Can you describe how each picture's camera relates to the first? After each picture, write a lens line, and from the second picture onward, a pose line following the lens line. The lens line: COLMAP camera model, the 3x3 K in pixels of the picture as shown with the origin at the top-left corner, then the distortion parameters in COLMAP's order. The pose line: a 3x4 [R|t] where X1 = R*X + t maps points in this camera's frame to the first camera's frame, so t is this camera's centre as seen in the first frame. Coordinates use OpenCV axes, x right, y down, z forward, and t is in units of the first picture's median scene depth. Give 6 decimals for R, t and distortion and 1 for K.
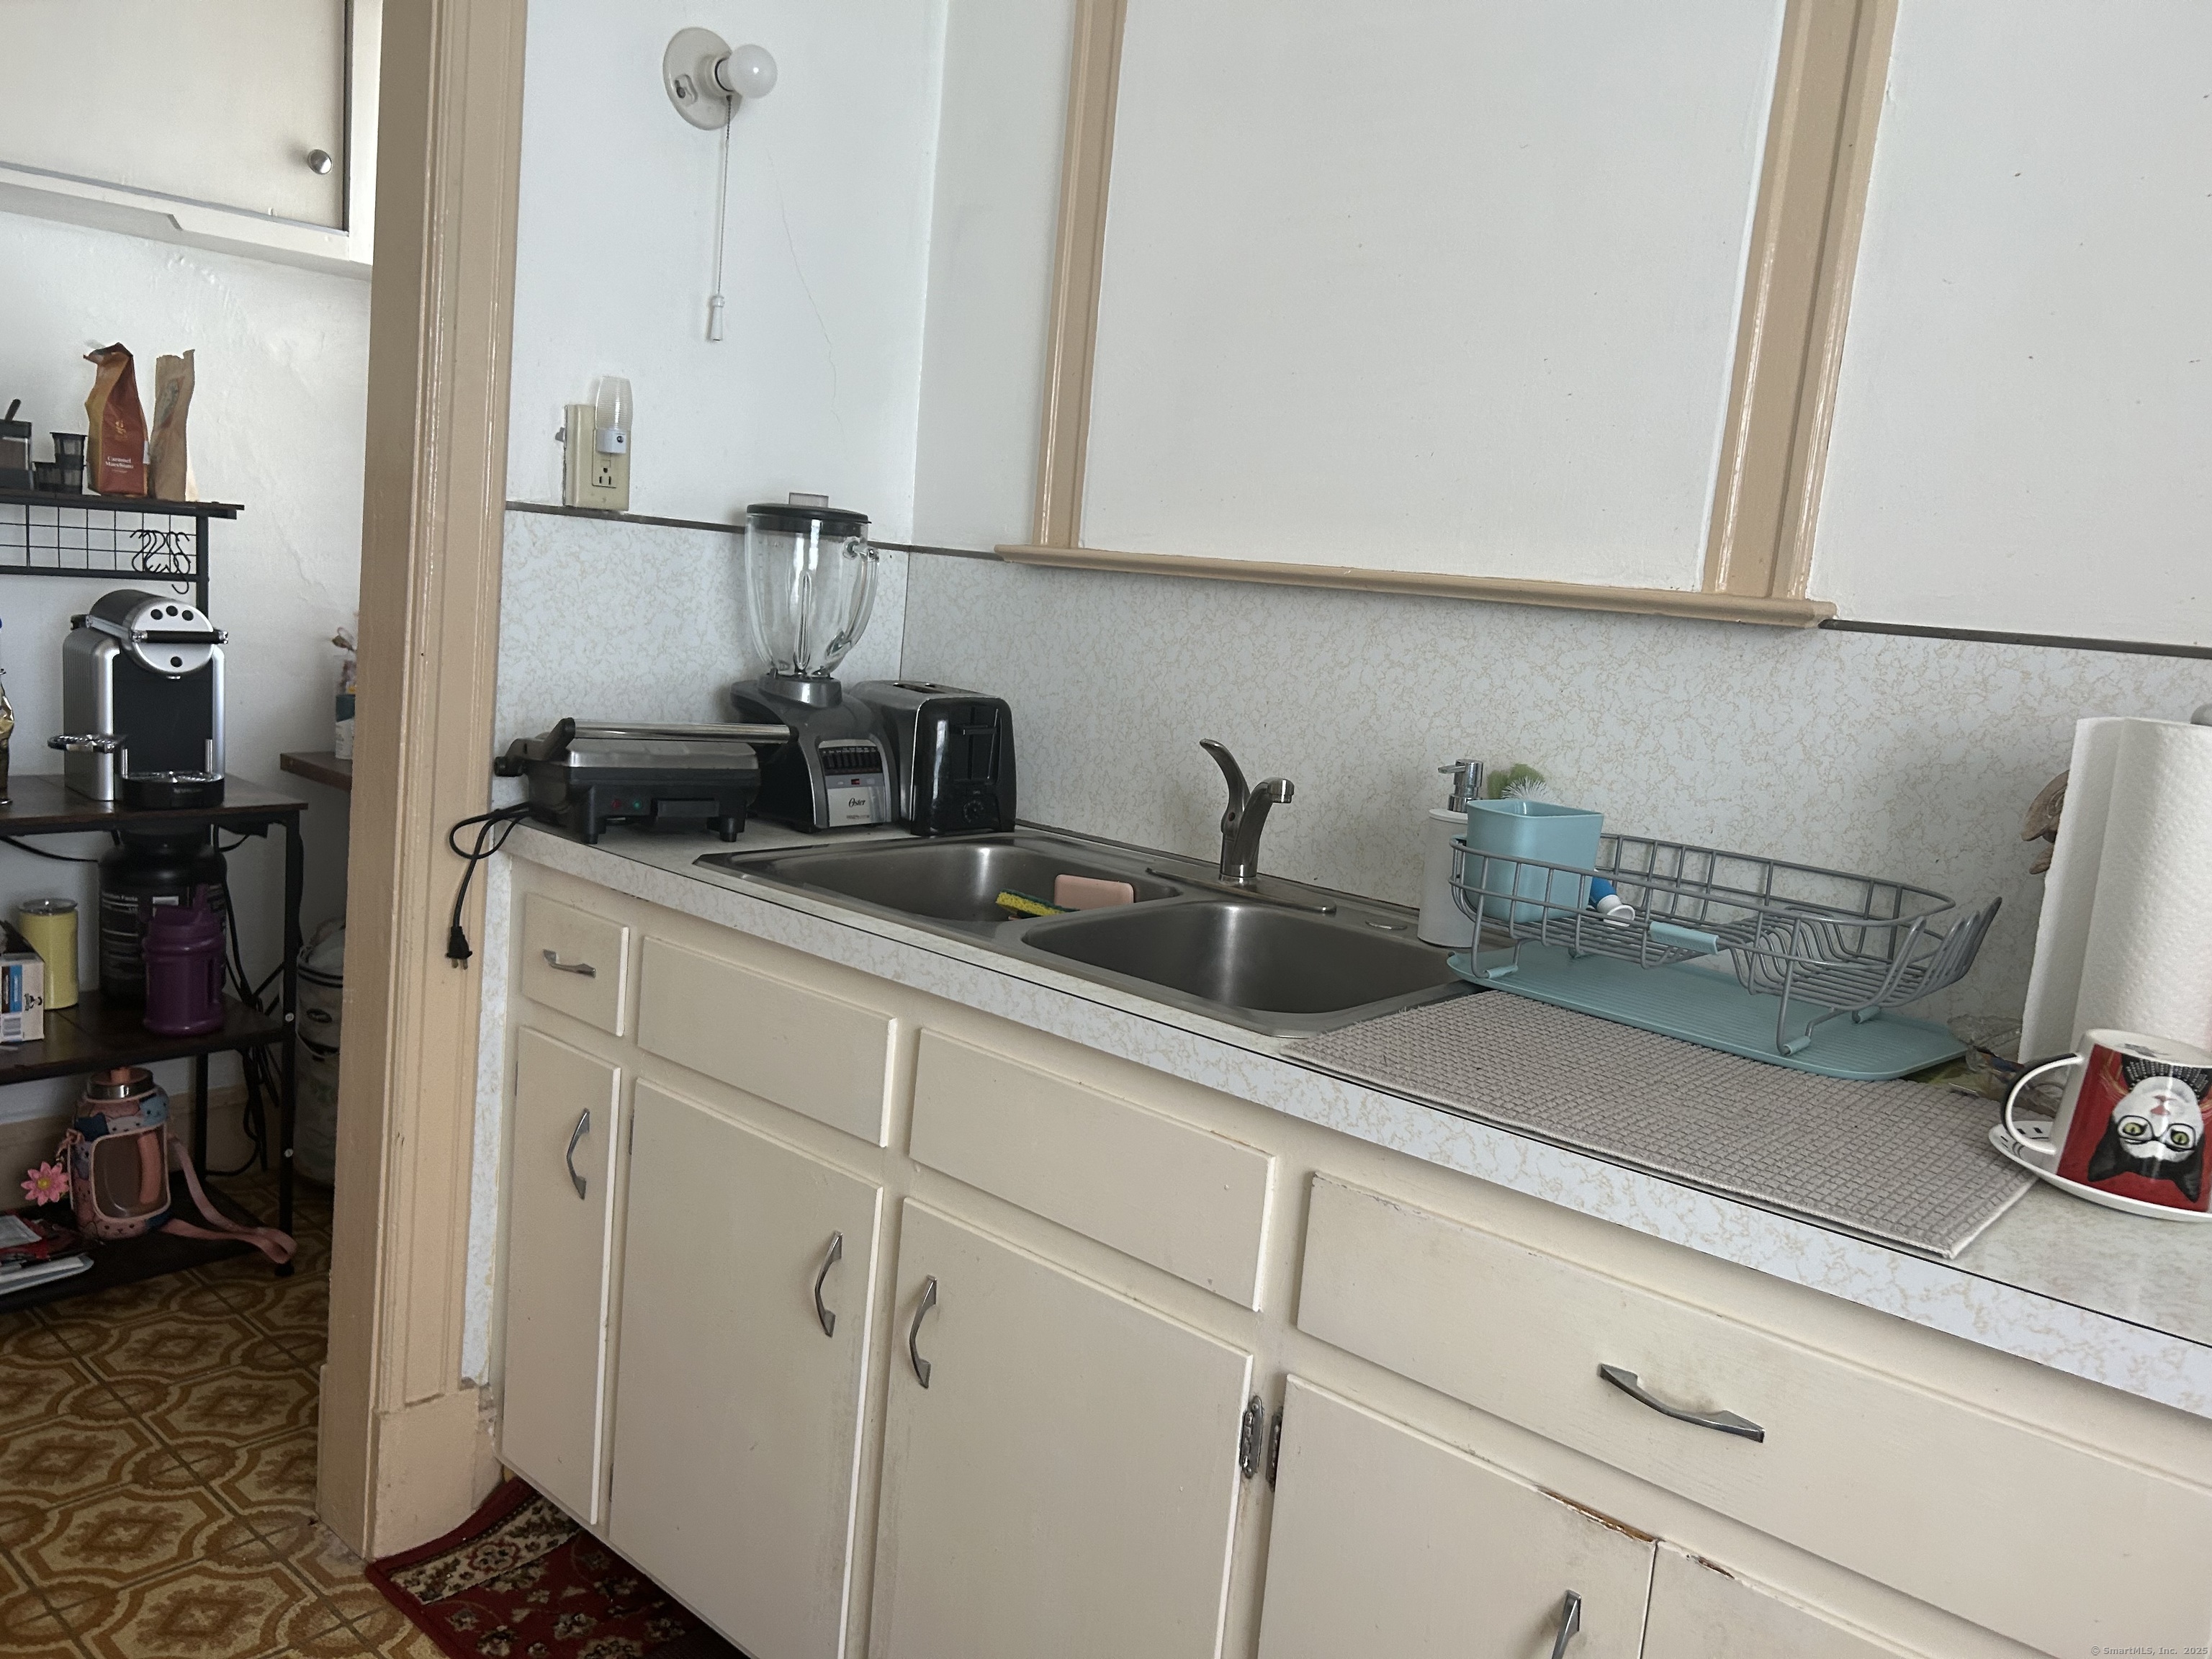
lens RADIAL K [[1675.7, 0, 1106.3], [0, 1675.7, 835.3], [0, 0, 1]] dist [0.039535, -0.046212]
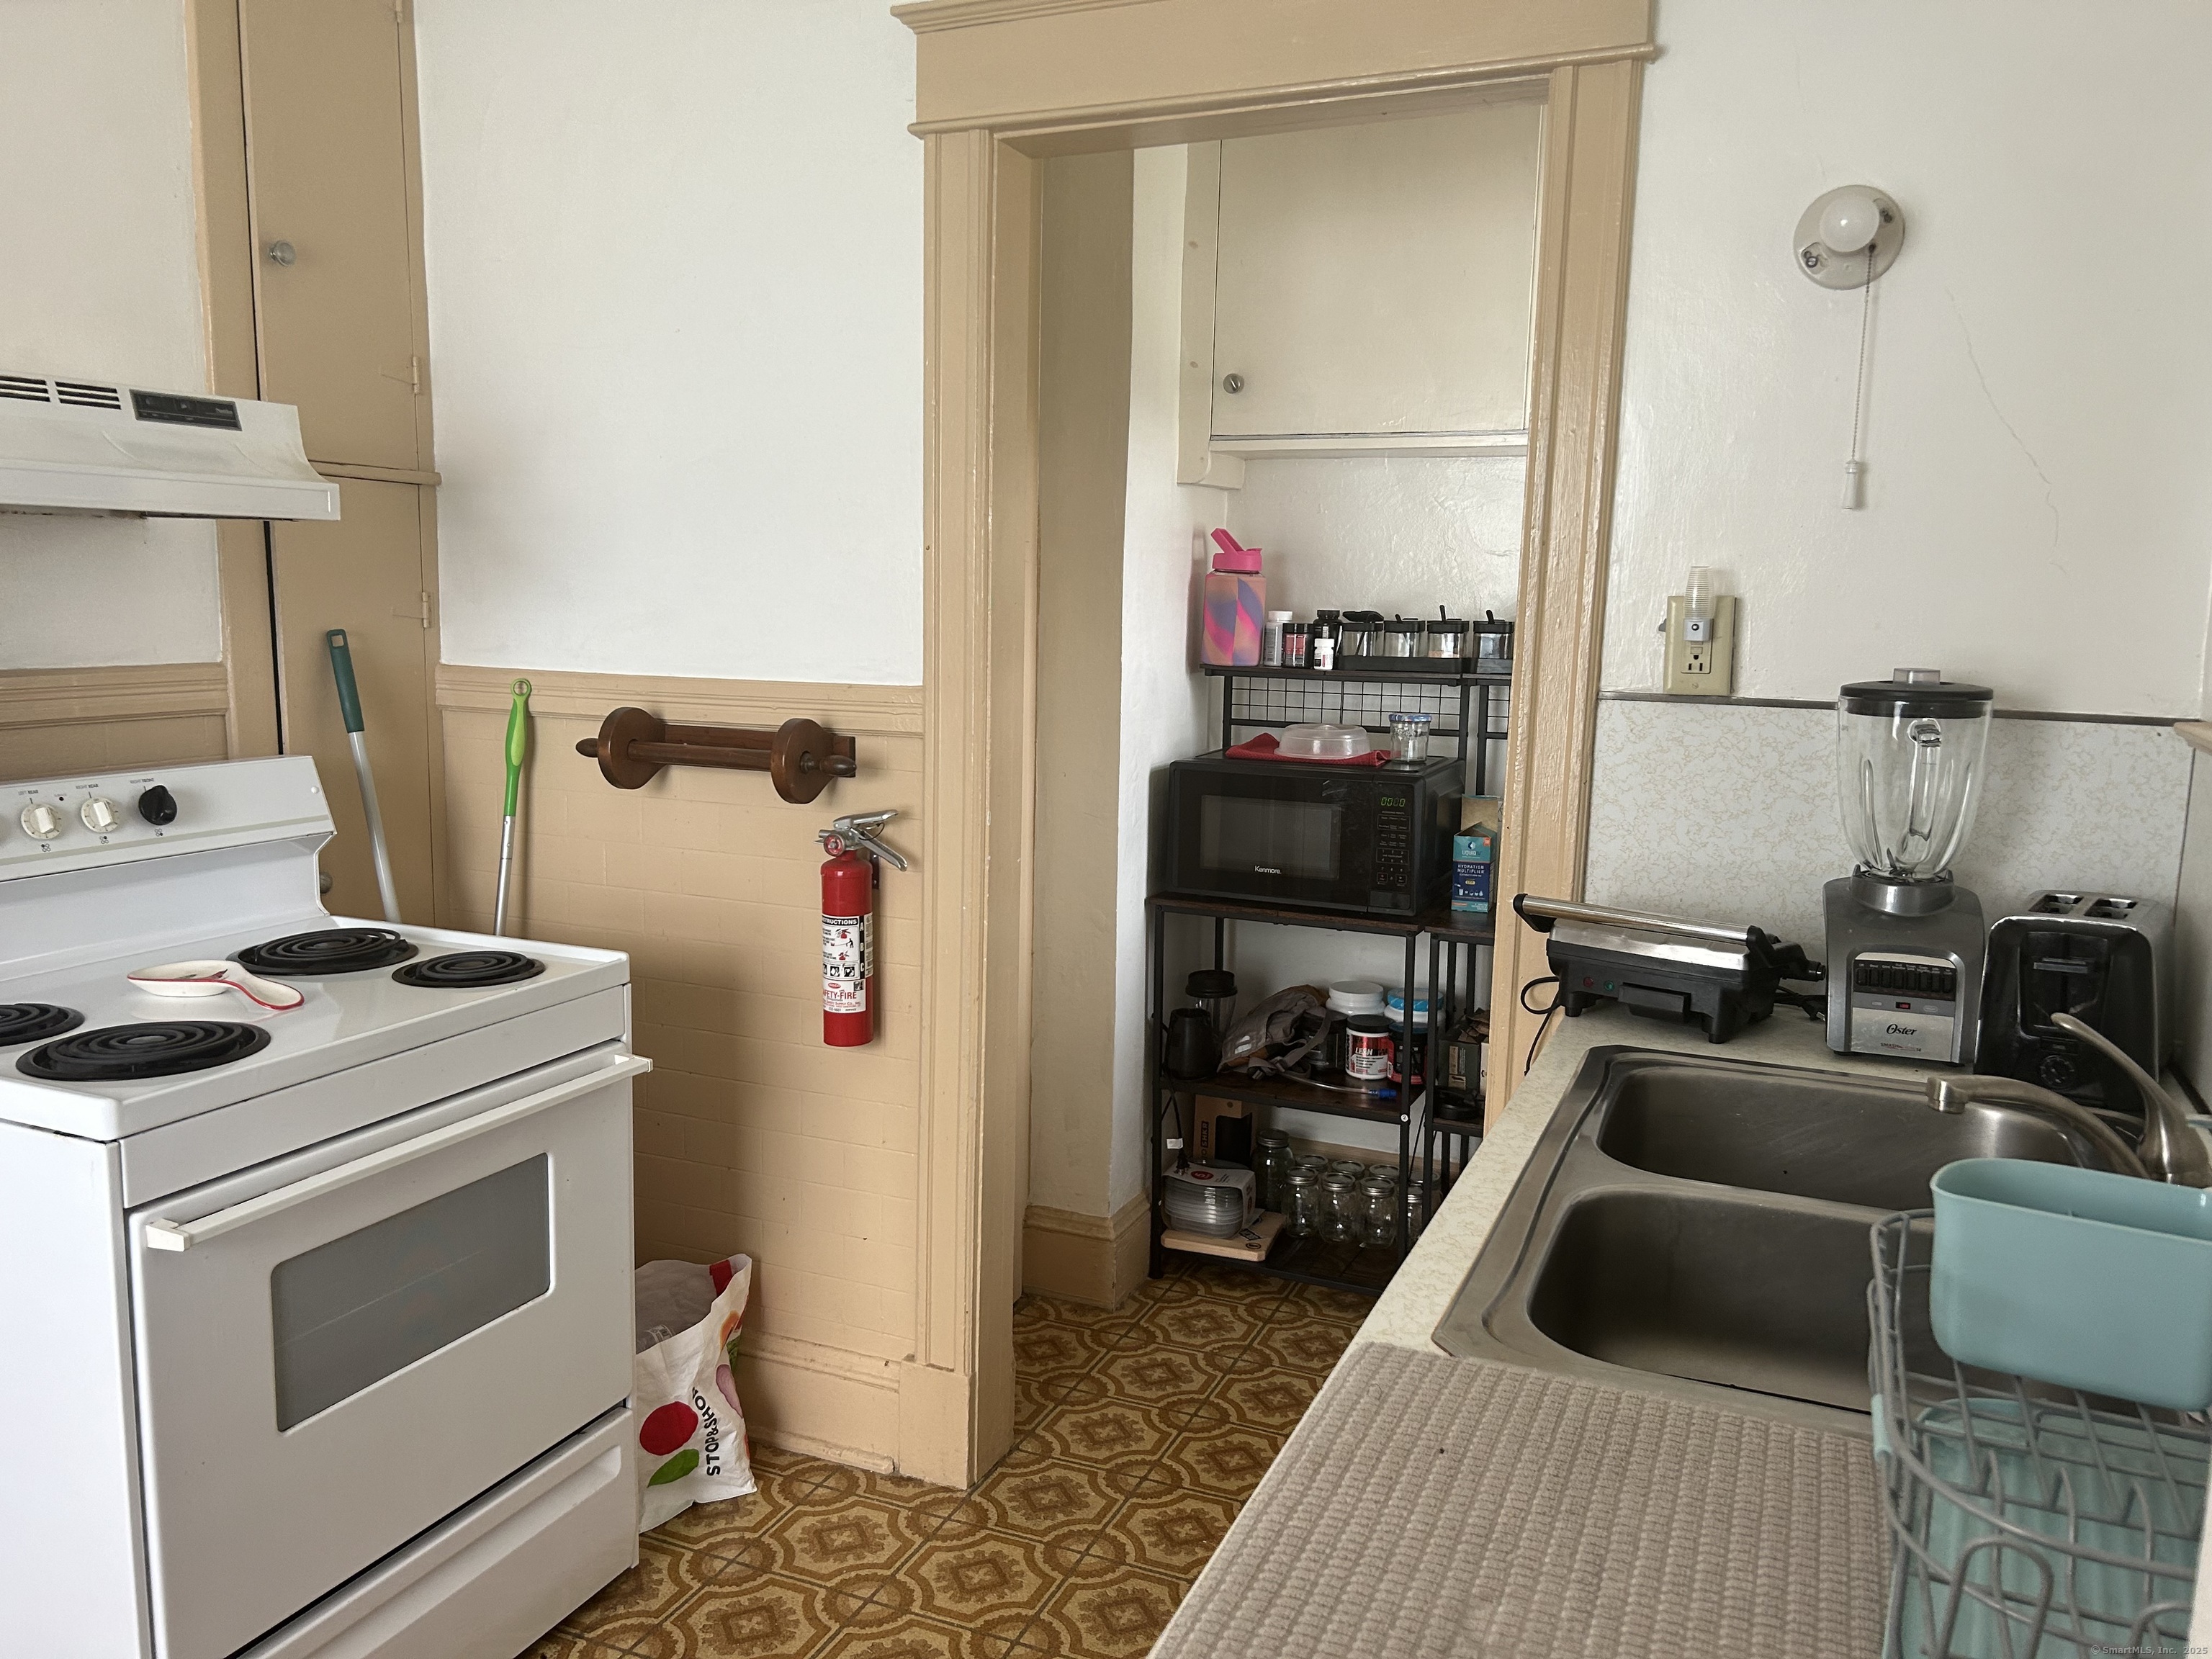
lens RADIAL K [[1675.7, 0, 1106.3], [0, 1675.7, 835.3], [0, 0, 1]] dist [0.039535, -0.046212]
pose [[0.296675, 0.063566, -0.952860, 0.544170], [-0.137624, 0.990213, 0.023209, -0.082878], [0.945010, 0.124251, 0.302520, 0.360848]]
